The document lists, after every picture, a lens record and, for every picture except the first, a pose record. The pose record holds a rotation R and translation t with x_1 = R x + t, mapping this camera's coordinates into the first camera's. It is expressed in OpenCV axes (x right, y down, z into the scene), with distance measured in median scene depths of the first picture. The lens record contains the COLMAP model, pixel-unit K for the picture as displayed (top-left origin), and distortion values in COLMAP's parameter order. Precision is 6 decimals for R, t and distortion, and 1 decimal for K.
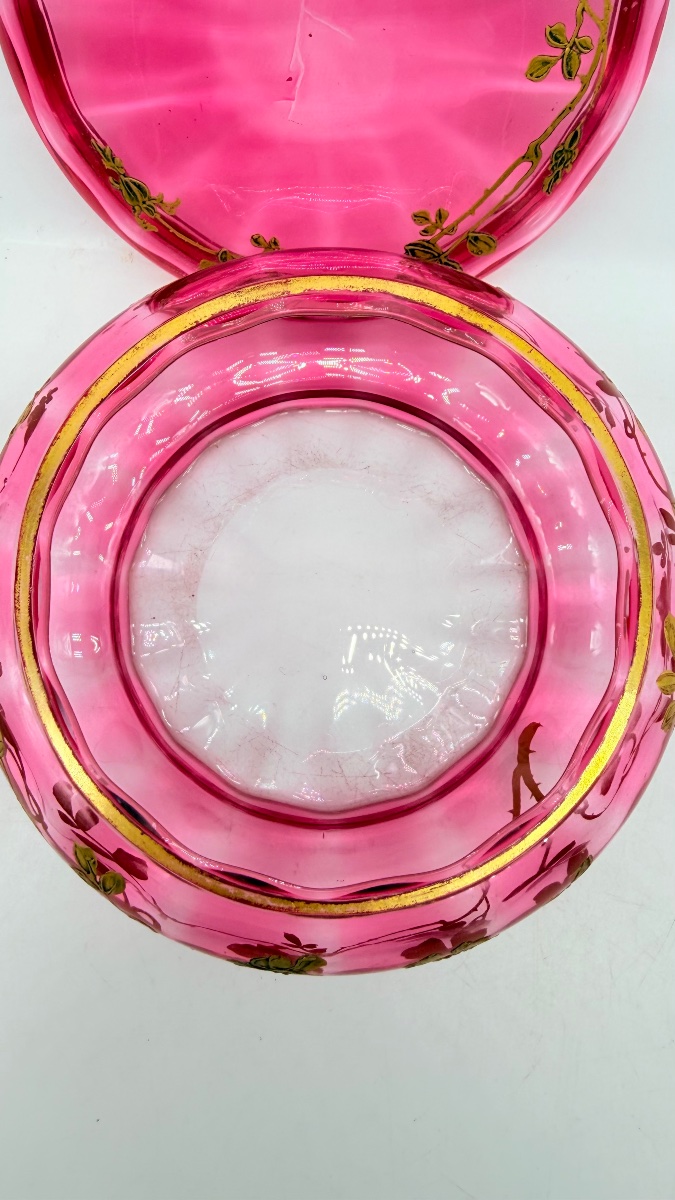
lens RADIAL K [[856.4, 0, 328.8], [0, 856.4, 535.4], [0, 0, 1]] dist [-0.002163, -0.040539]
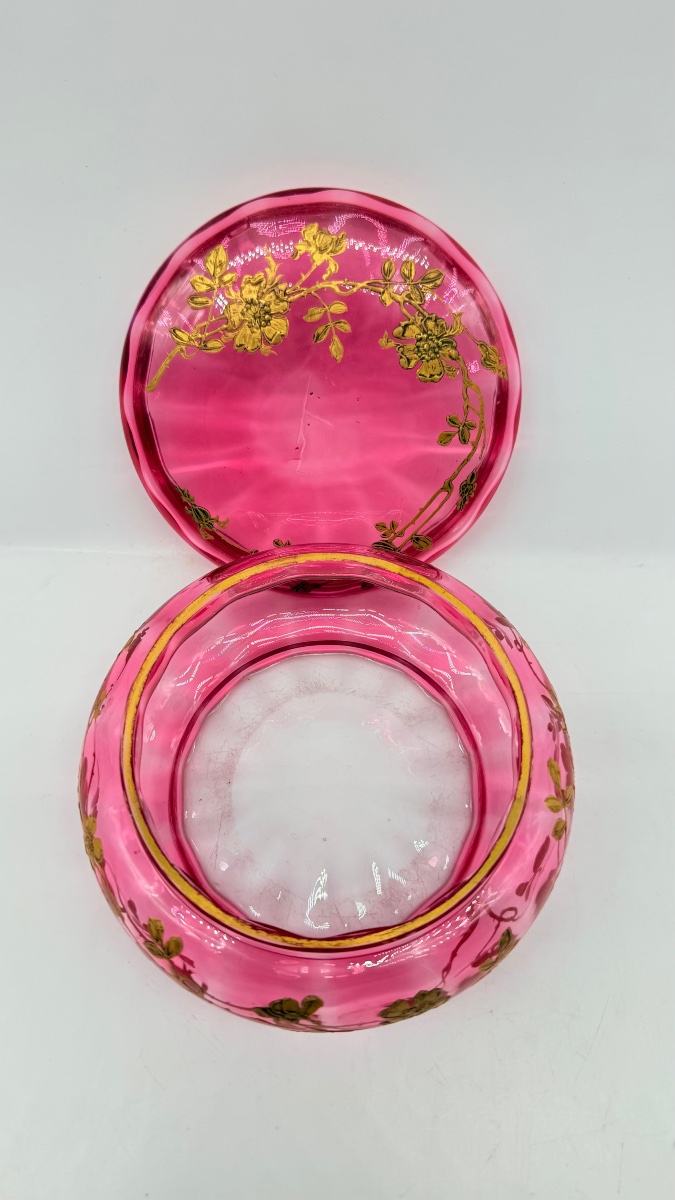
lens RADIAL K [[856.4, 0, 327.0], [0, 856.4, 608.7], [0, 0, 1]] dist [-0.002163, -0.040539]
pose [[0.999641, -0.019001, -0.018865, 0.034475], [0.011891, 0.946308, -0.323046, 0.277194], [0.023990, 0.322706, 0.946195, -0.441018]]
